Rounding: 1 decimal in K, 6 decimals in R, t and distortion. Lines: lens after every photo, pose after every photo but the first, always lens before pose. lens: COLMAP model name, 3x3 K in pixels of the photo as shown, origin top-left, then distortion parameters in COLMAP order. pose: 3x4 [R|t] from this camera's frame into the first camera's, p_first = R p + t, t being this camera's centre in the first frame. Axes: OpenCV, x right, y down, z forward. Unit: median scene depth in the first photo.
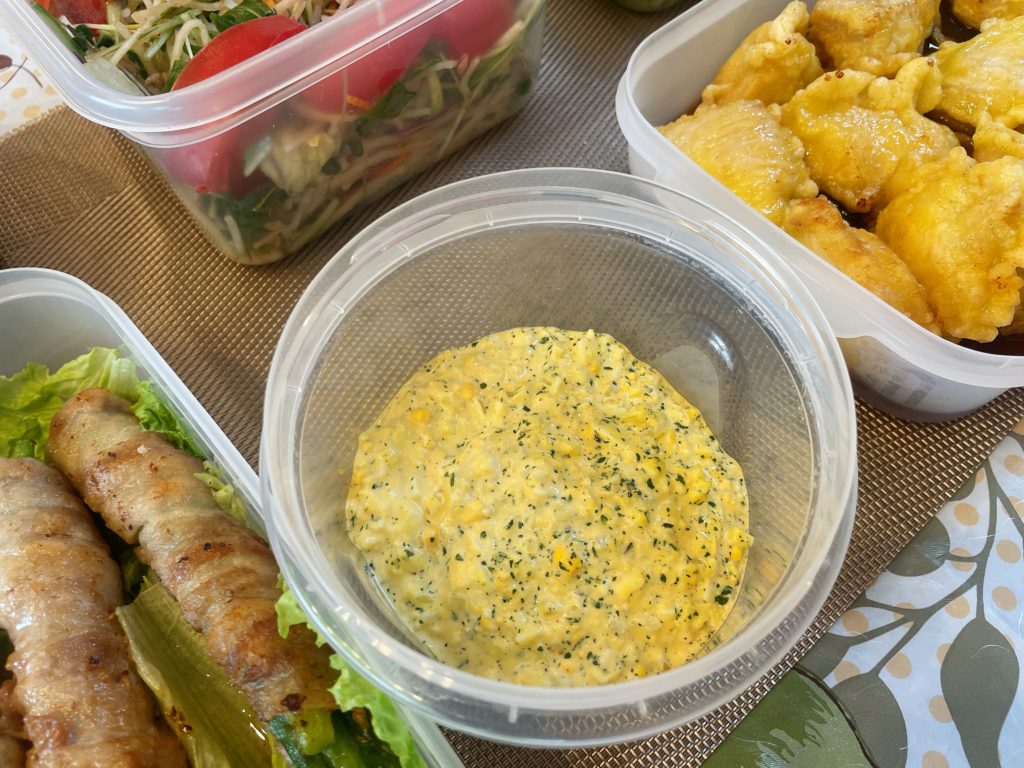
lens RADIAL K [[766.3, 0, 514.1], [0, 766.3, 386.9], [0, 0, 1]] dist [0.031371, -0.027478]
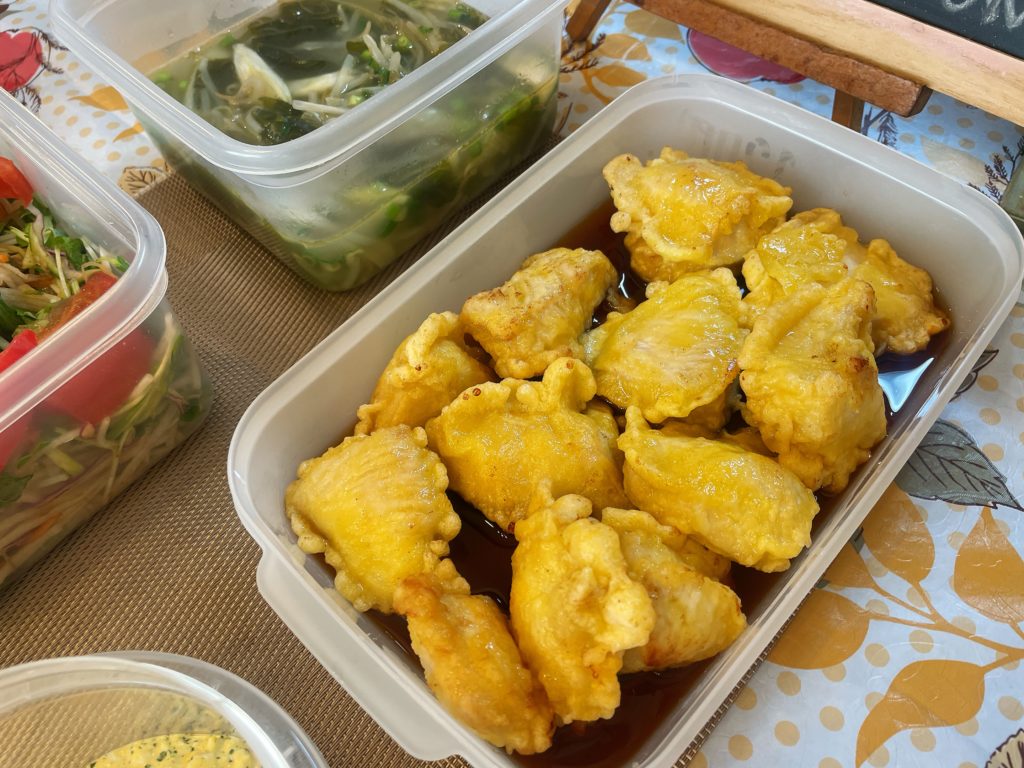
lens RADIAL K [[766.3, 0, 509.0], [0, 766.3, 383.8], [0, 0, 1]] dist [0.031371, -0.027478]
pose [[0.990143, -0.136689, 0.030529, 0.423090], [0.138820, 0.986709, -0.084471, -0.319761], [-0.018577, 0.087876, 0.995958, 0.033082]]
